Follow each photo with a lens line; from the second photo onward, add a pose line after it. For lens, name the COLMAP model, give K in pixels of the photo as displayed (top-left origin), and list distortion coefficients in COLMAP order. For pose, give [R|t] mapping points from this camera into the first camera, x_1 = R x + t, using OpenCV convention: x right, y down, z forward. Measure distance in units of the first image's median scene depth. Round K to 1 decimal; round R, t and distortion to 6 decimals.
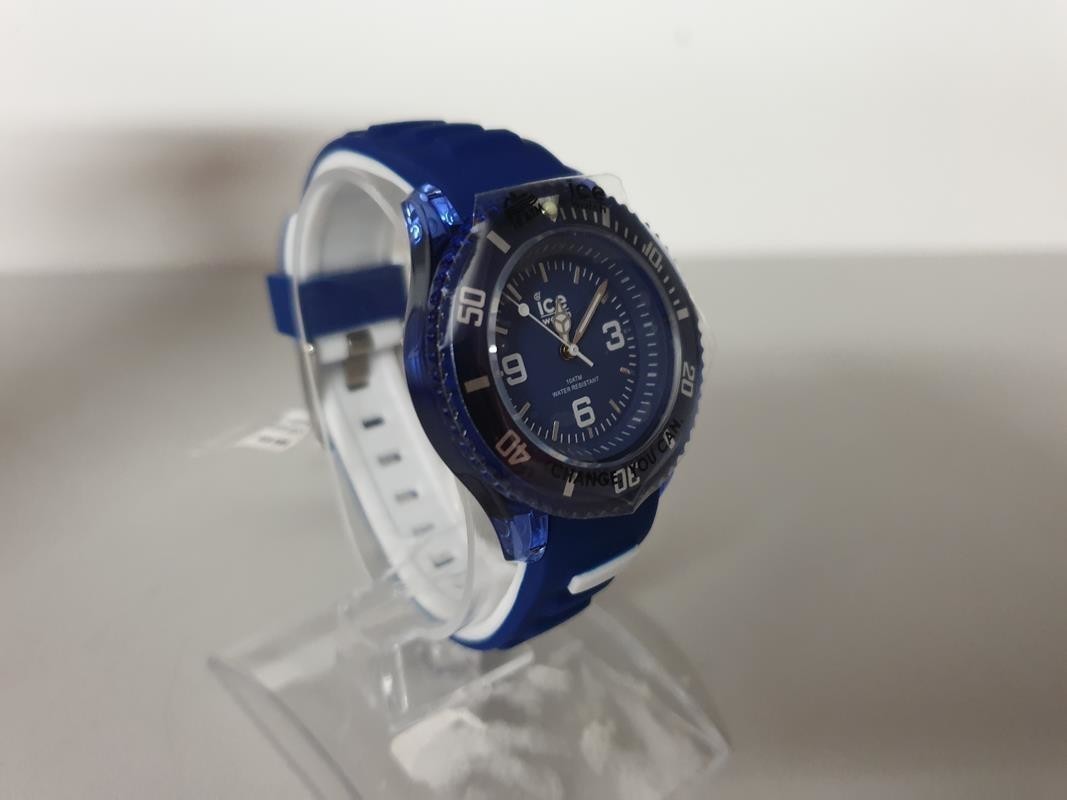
lens RADIAL K [[854.3, 0, 533.5], [0, 854.3, 400.0], [0, 0, 1]] dist [0.108399, -0.000862]
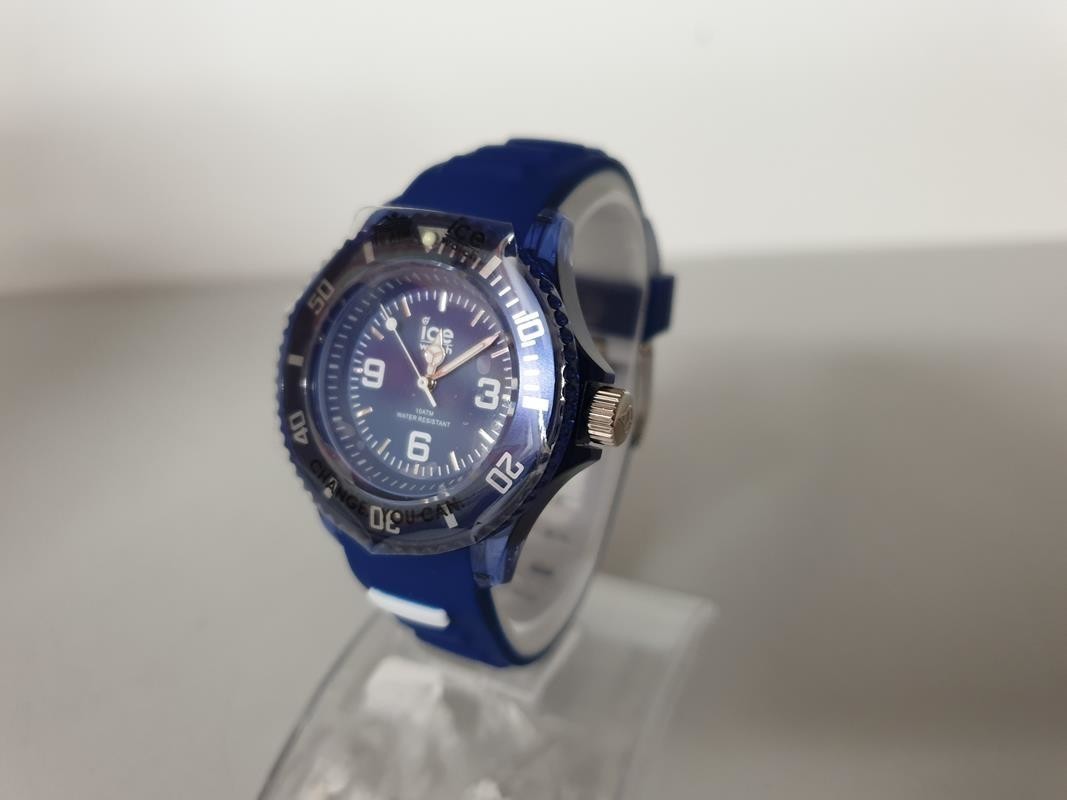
lens RADIAL K [[854.3, 0, 533.5], [0, 854.3, 400.0], [0, 0, 1]] dist [0.108399, -0.000862]
pose [[0.421105, 0.384762, -0.821358, 0.904278], [-0.375363, 0.898306, 0.228362, -0.308838], [0.825695, 0.212143, 0.522707, 0.585282]]
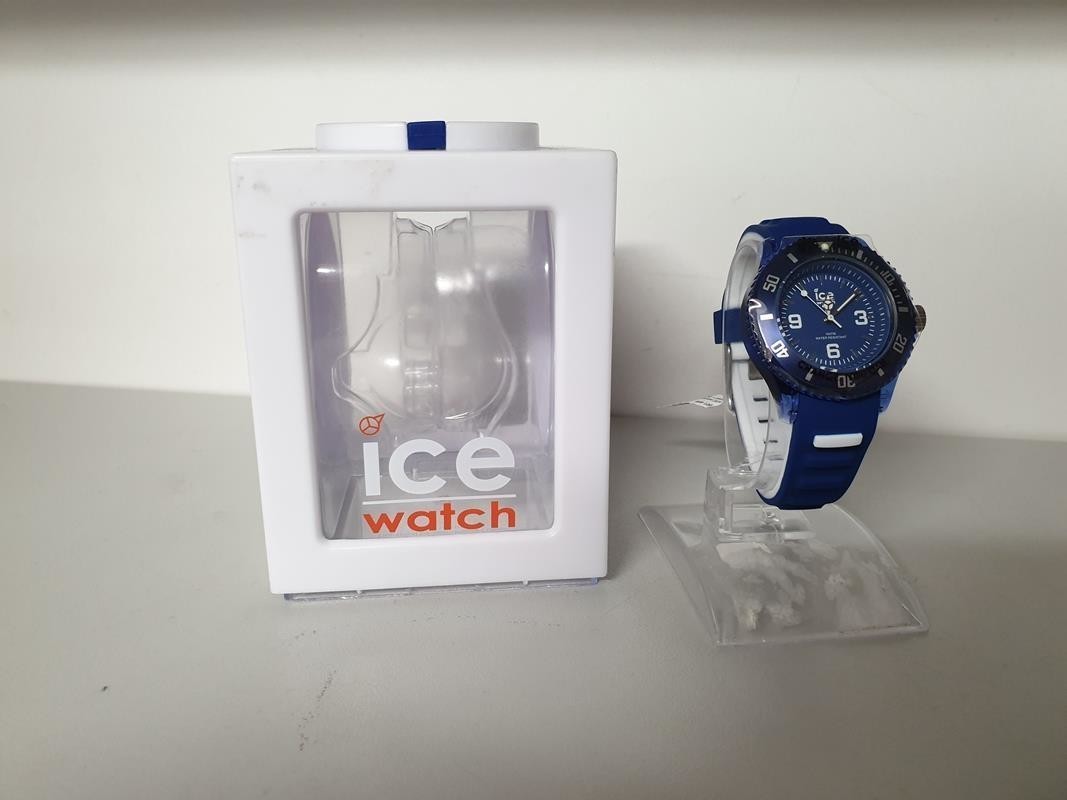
lens RADIAL K [[829.2, 0, 533.5], [0, 829.2, 400.0], [0, 0, 1]] dist [-0.036577, -0.003675]
pose [[0.813042, 0.101752, -0.573245, 0.582868], [-0.219451, 0.965546, -0.139864, 0.525228], [0.539263, 0.239515, 0.807359, -0.821900]]
